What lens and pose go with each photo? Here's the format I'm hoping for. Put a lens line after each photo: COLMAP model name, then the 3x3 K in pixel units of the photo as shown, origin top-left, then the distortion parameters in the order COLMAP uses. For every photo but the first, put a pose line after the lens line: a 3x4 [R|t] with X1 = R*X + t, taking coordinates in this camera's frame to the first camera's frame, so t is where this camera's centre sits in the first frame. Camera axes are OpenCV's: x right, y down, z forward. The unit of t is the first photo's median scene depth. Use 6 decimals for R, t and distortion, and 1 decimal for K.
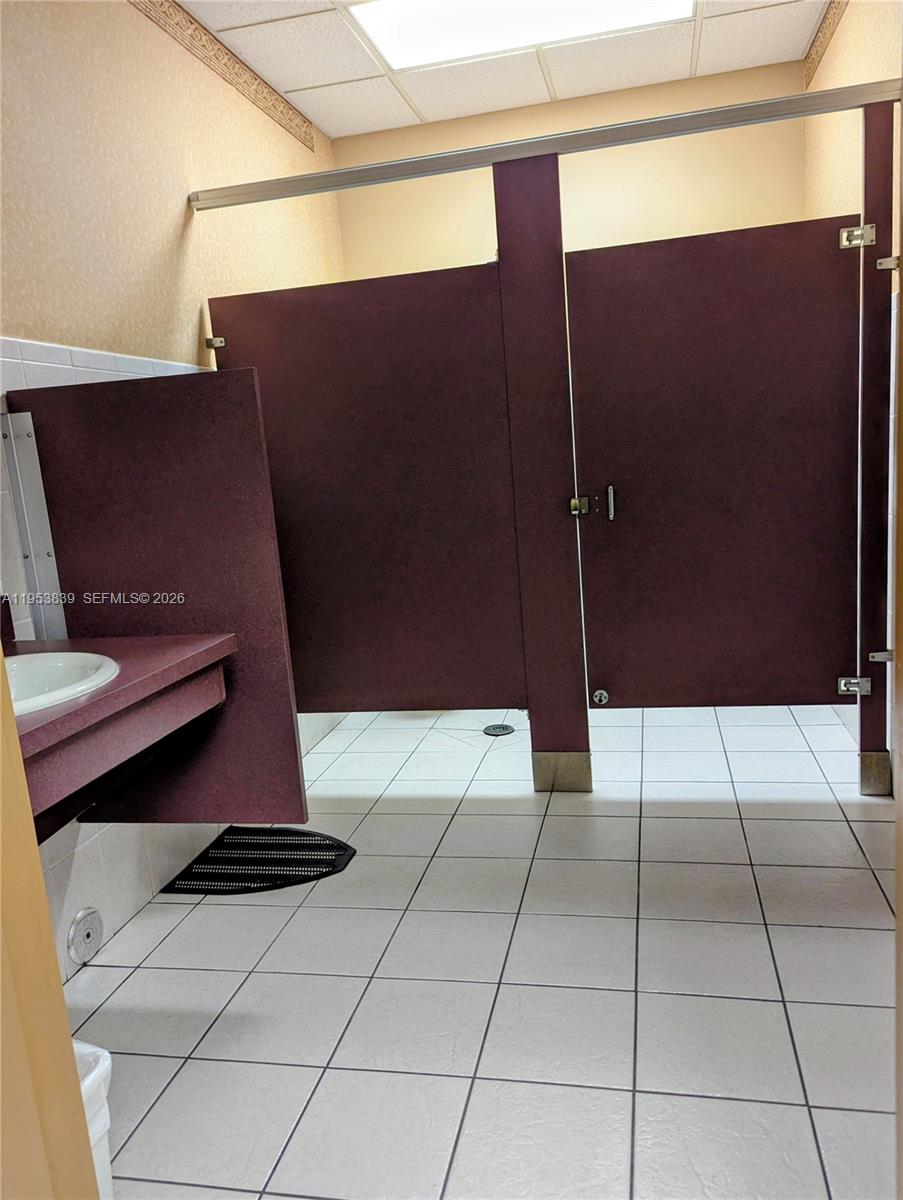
lens RADIAL K [[913.6, 0, 451.5], [0, 913.6, 600.0], [0, 0, 1]] dist [0.042074, 0.001229]
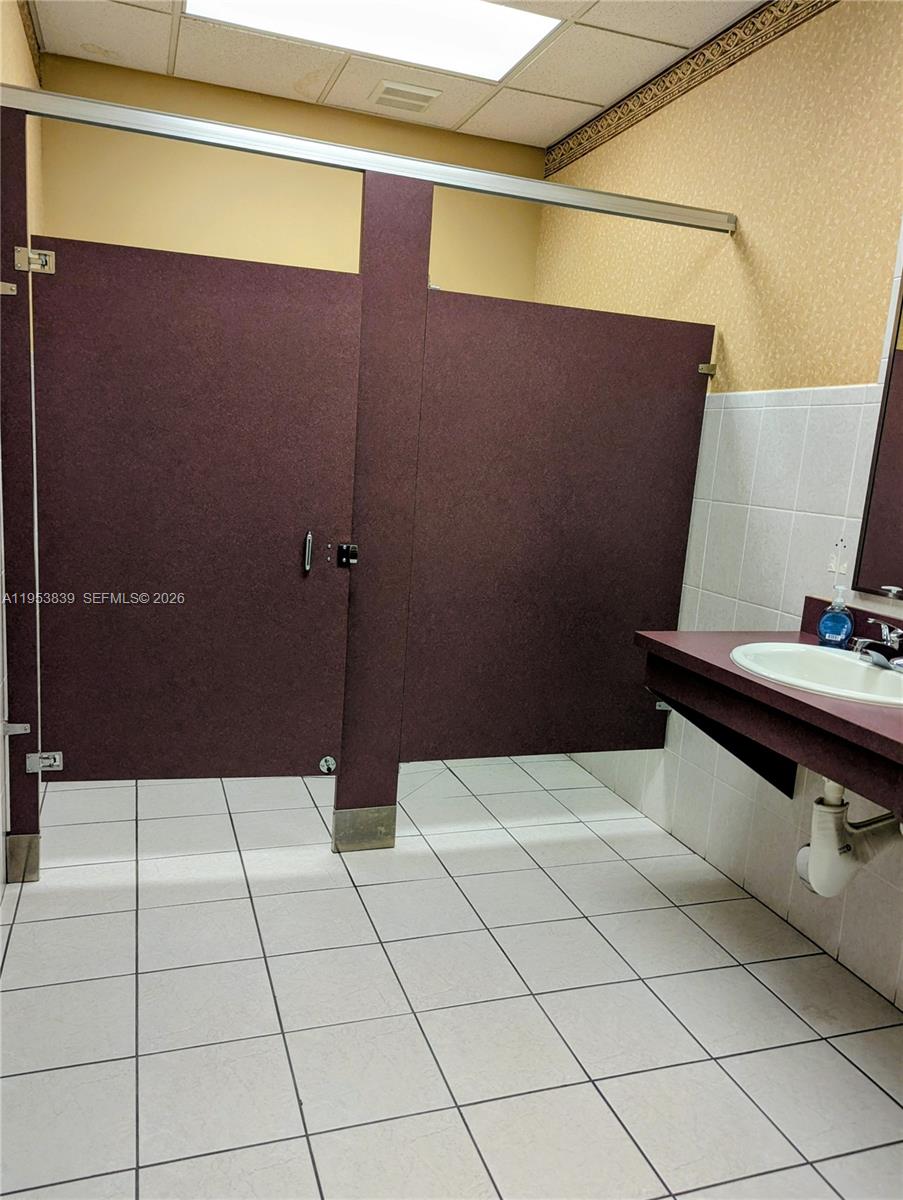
lens RADIAL K [[913.6, 0, 451.5], [0, 913.6, 600.0], [0, 0, 1]] dist [0.042074, 0.001229]
pose [[0.846773, 0.040628, 0.530401, -0.310394], [-0.038431, 0.999146, -0.015180, -0.035082], [-0.530565, -0.007530, 0.847611, 0.156072]]
